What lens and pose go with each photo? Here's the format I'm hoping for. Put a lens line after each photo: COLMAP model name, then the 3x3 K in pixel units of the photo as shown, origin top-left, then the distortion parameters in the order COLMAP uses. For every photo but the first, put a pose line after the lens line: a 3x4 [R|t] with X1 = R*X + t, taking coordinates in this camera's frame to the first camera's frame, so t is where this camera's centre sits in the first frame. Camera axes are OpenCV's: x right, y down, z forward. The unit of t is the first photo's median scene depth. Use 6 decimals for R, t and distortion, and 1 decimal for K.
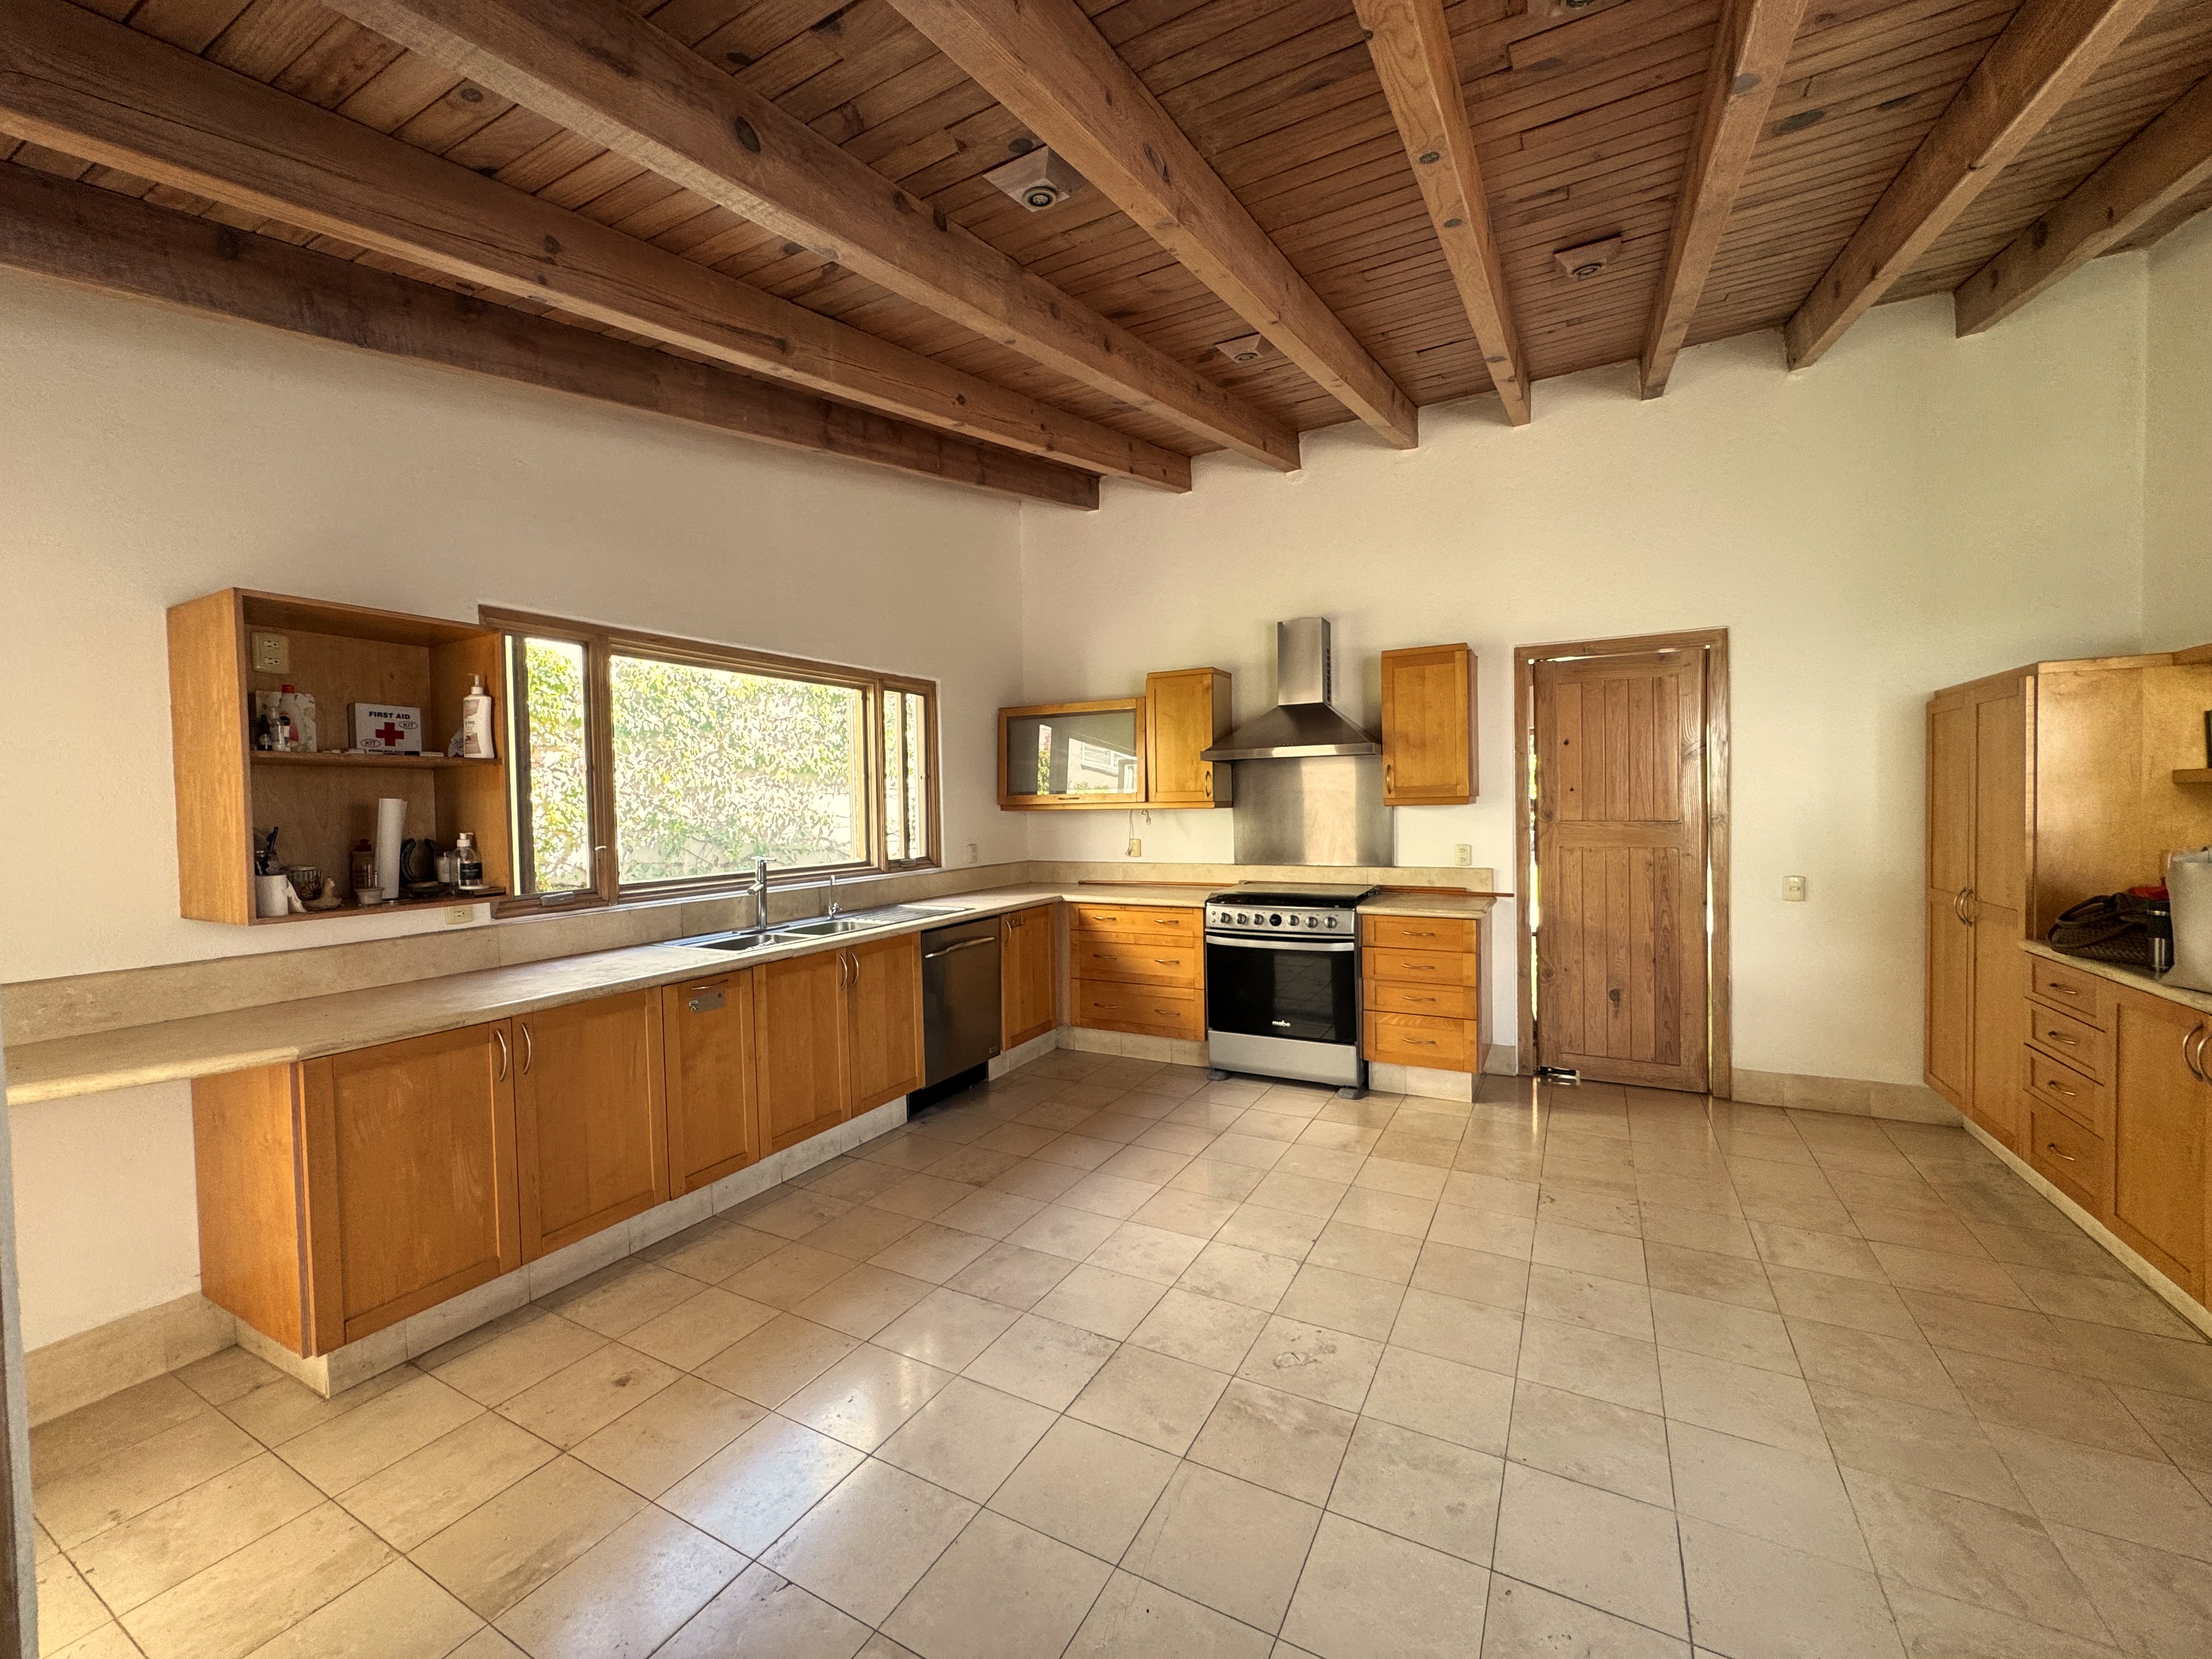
lens RADIAL K [[885.0, 0, 1106.0], [0, 885.0, 829.5], [0, 0, 1]] dist [-0.010936, 0.000076]
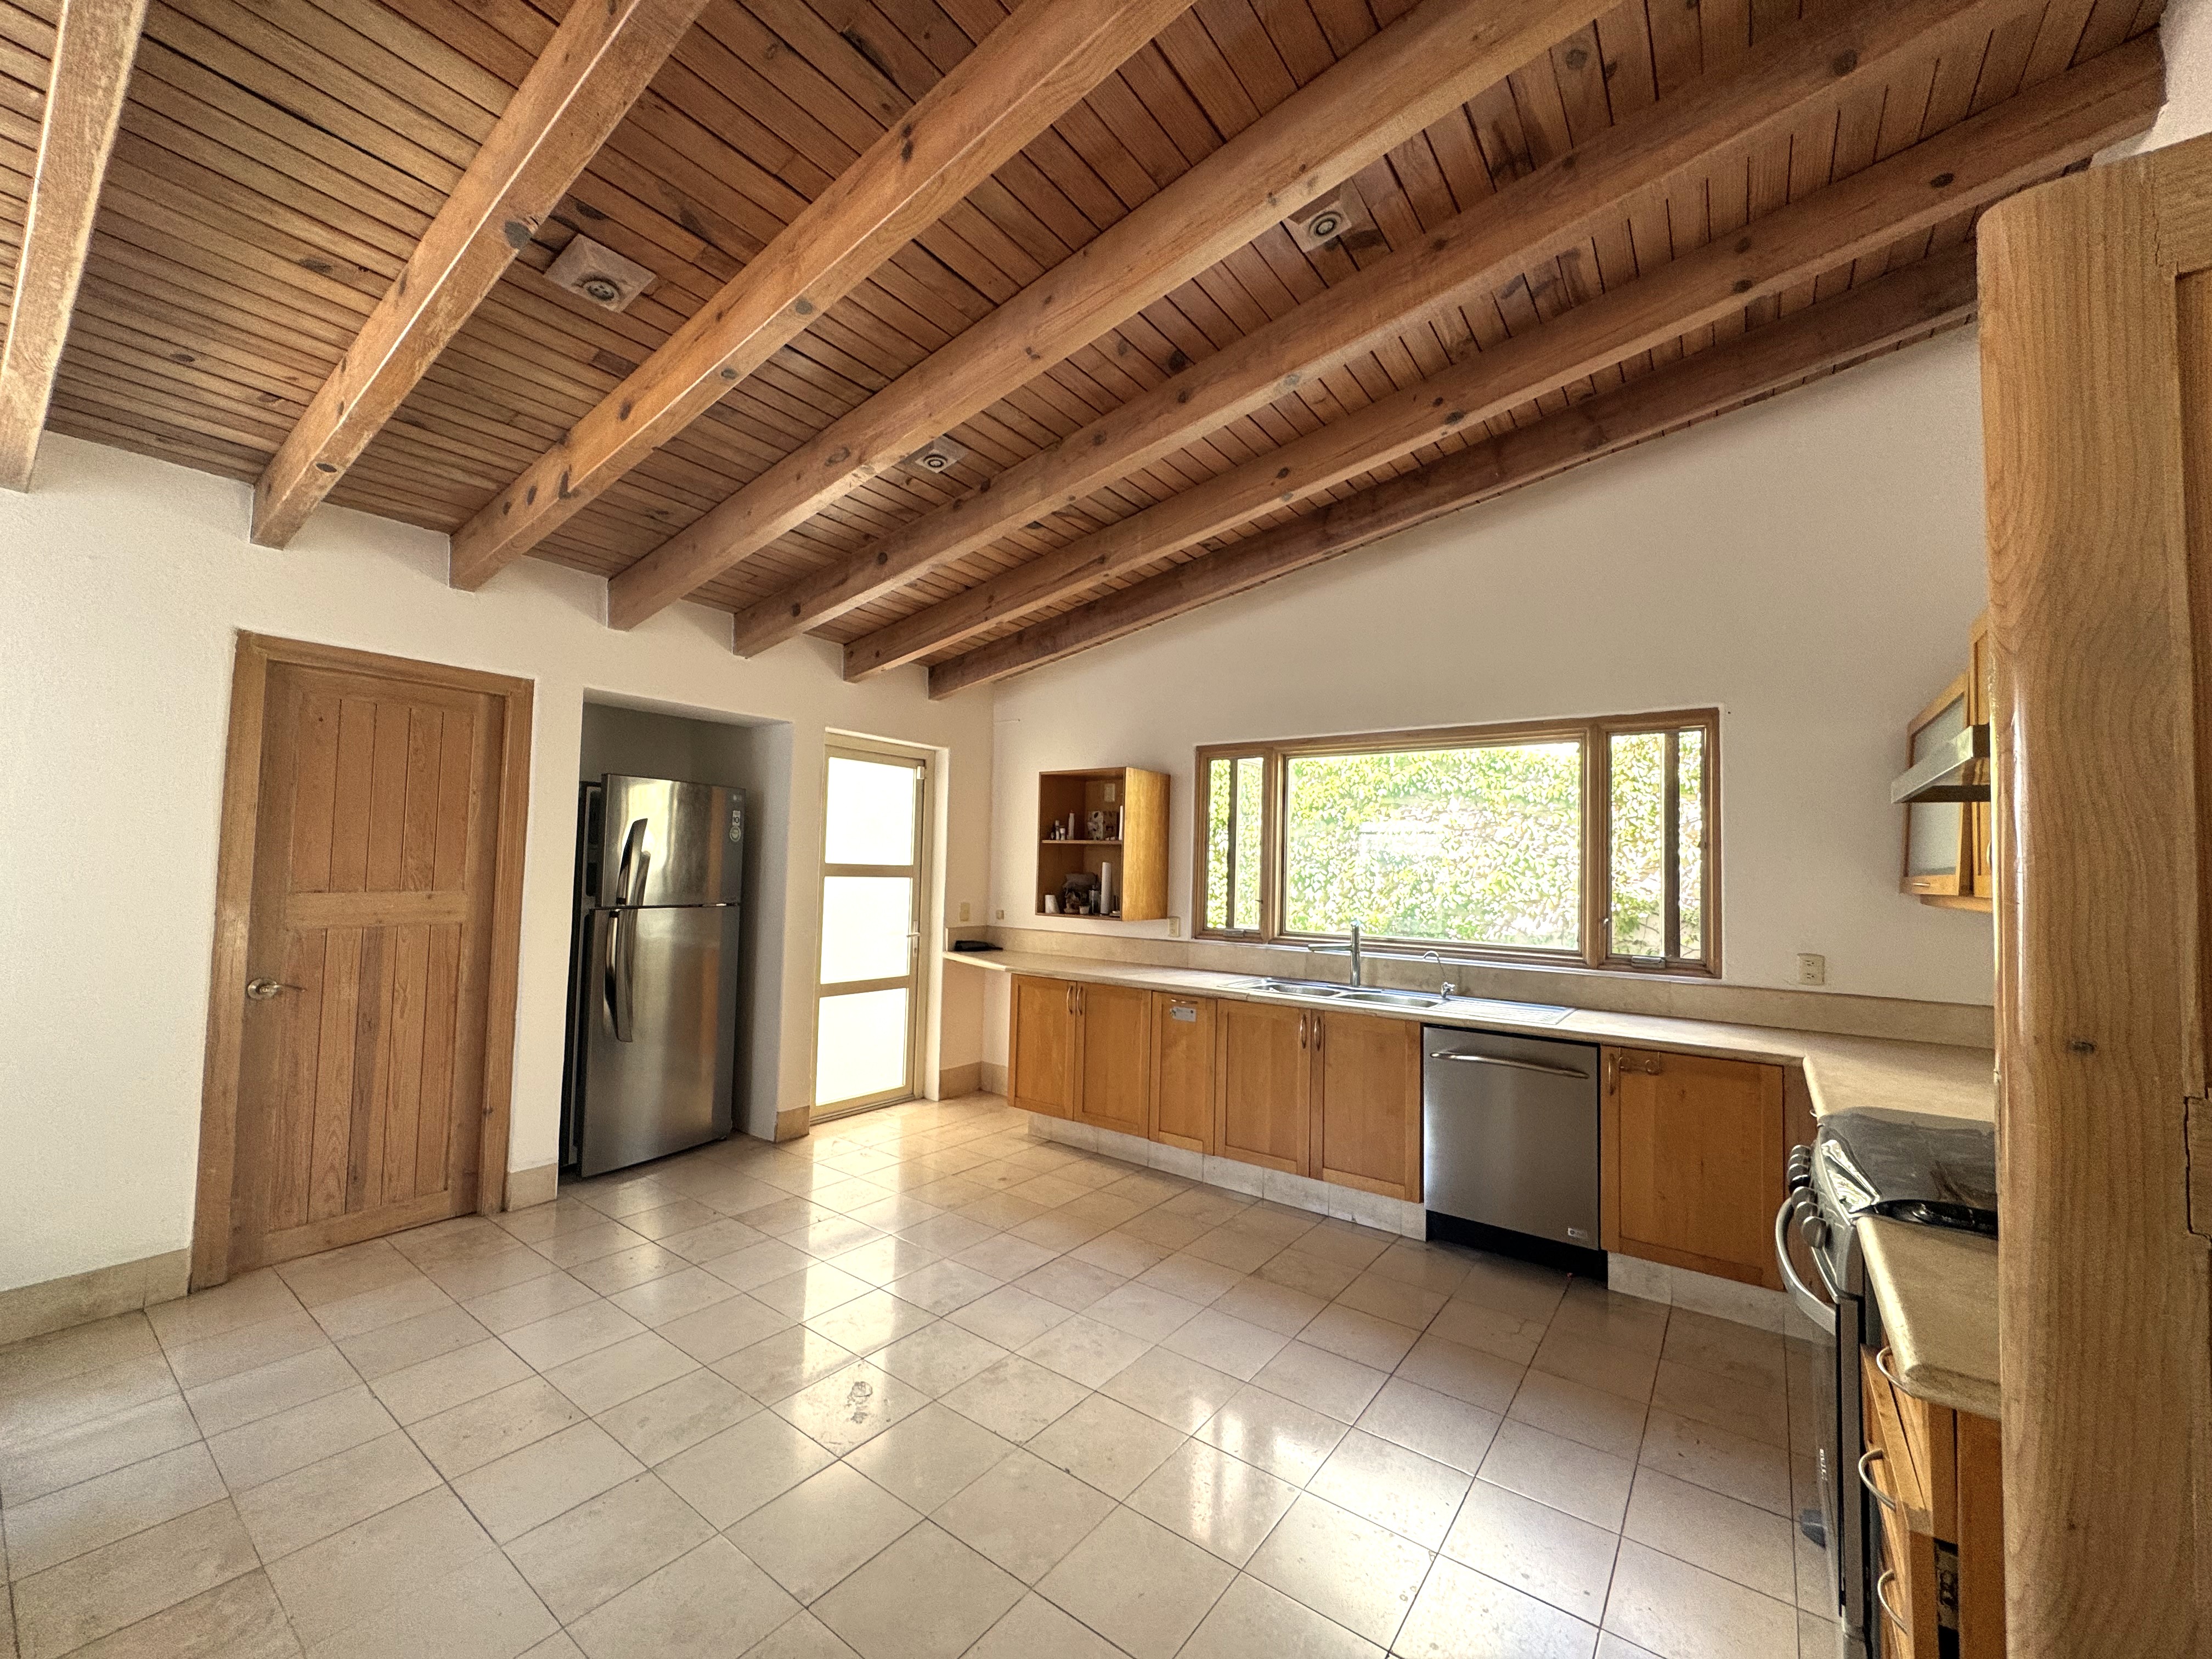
lens RADIAL K [[890.8, 0, 1106.0], [0, 890.8, 829.5], [0, 0, 1]] dist [-0.002246, -0.000047]
pose [[-0.145482, -0.022912, -0.989096, 0.856251], [-0.050000, 0.998625, -0.015779, -0.056830], [0.988097, 0.047159, -0.146427, 0.968305]]
